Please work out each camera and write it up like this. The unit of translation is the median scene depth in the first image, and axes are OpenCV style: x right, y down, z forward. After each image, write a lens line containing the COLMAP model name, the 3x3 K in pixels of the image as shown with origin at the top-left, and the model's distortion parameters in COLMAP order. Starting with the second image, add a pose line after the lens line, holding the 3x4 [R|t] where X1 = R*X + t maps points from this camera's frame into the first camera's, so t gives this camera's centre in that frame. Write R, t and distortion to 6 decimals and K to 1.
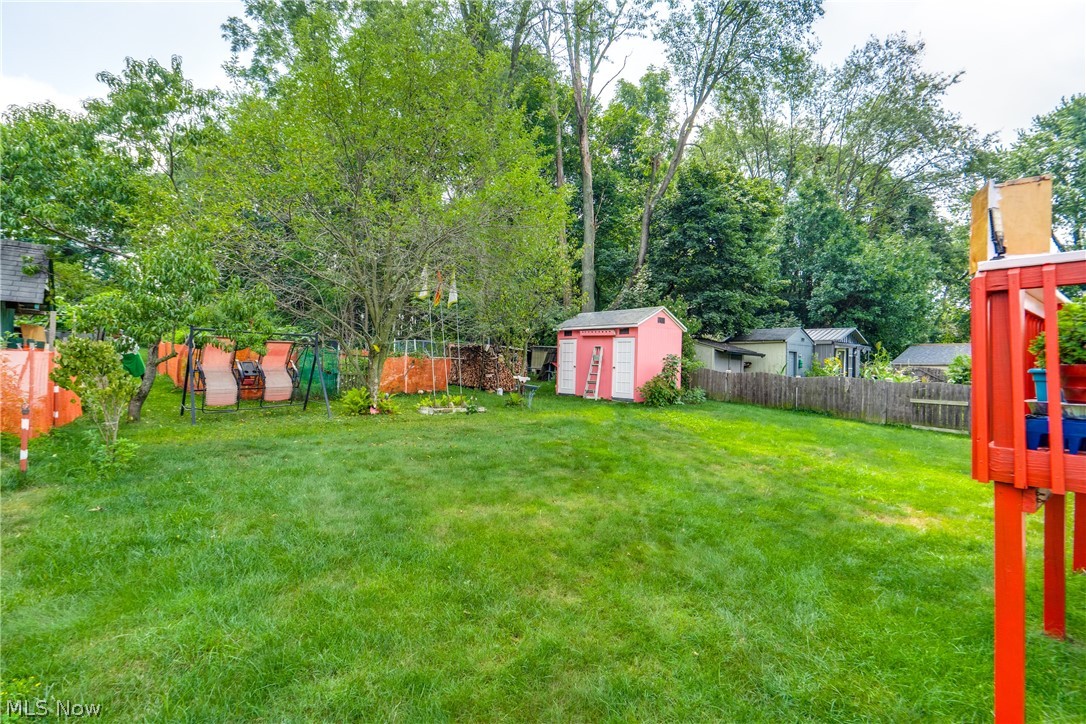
lens RADIAL K [[486.5, 0, 545.0], [0, 486.5, 362.9], [0, 0, 1]] dist [0.009556, -0.000308]
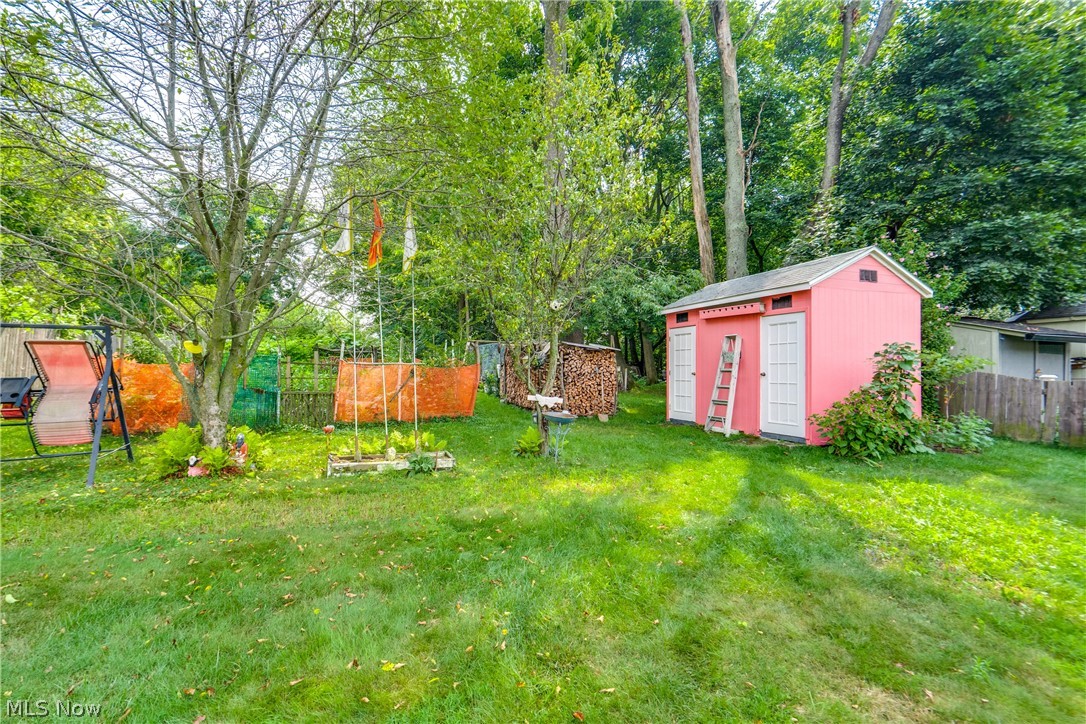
lens RADIAL K [[486.5, 0, 537.9], [0, 486.5, 363.3], [0, 0, 1]] dist [0.009556, -0.000308]
pose [[0.931608, -0.026614, -0.362489, 0.101976], [0.021242, 0.999598, -0.018799, 0.002446], [0.362844, 0.009814, 0.931798, 0.408522]]
